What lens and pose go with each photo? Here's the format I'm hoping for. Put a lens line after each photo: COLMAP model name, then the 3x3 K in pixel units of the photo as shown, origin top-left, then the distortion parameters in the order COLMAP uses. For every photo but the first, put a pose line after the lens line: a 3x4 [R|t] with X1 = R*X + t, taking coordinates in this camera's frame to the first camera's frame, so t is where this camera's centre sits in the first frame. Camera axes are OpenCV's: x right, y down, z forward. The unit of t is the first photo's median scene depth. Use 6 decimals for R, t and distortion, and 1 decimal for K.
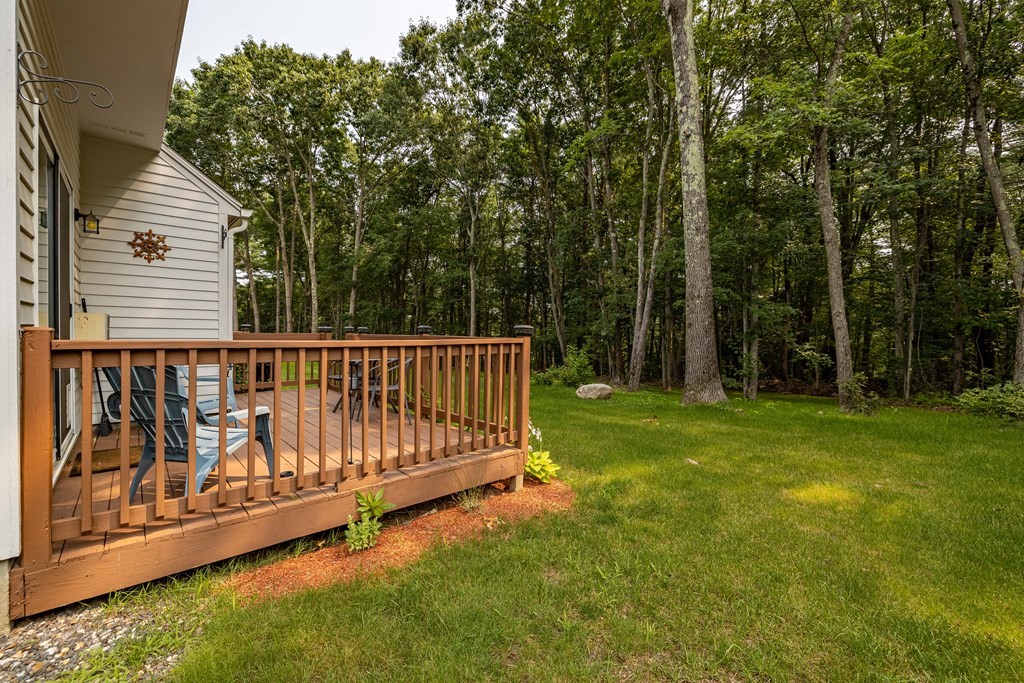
lens RADIAL K [[428.6, 0, 509.4], [0, 428.6, 338.7], [0, 0, 1]] dist [0.000805, -0.000034]
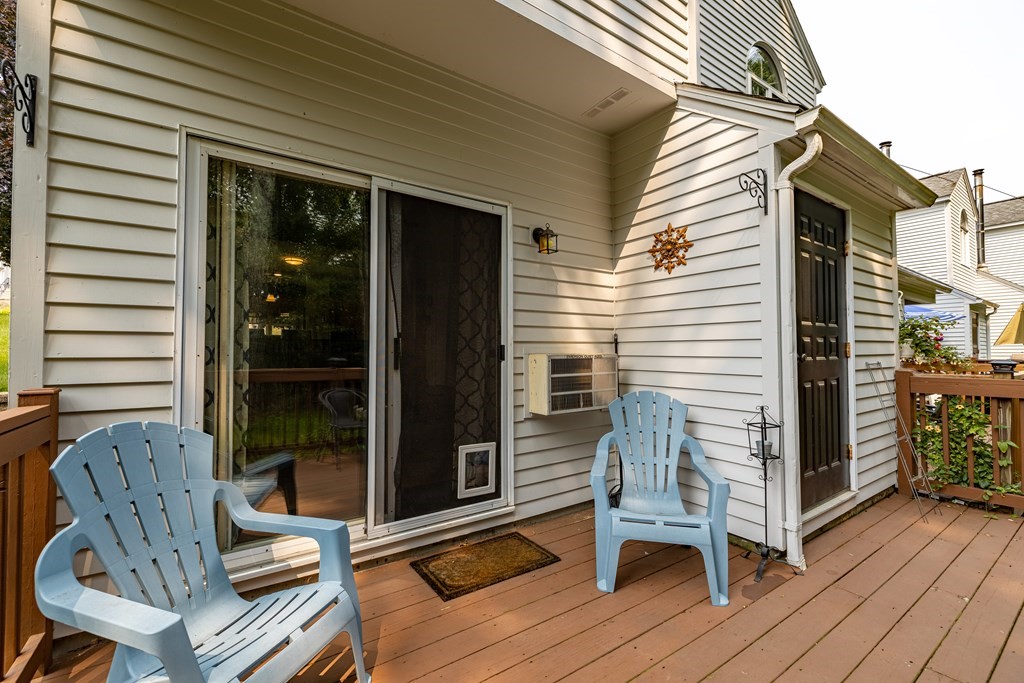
lens RADIAL K [[428.6, 0, 509.4], [0, 428.6, 338.7], [0, 0, 1]] dist [0.000805, -0.000034]
pose [[-0.120667, -0.045087, -0.991669, -0.154784], [-0.017114, 0.998914, -0.043334, -0.042714], [0.992546, 0.011742, -0.121308, 0.832309]]
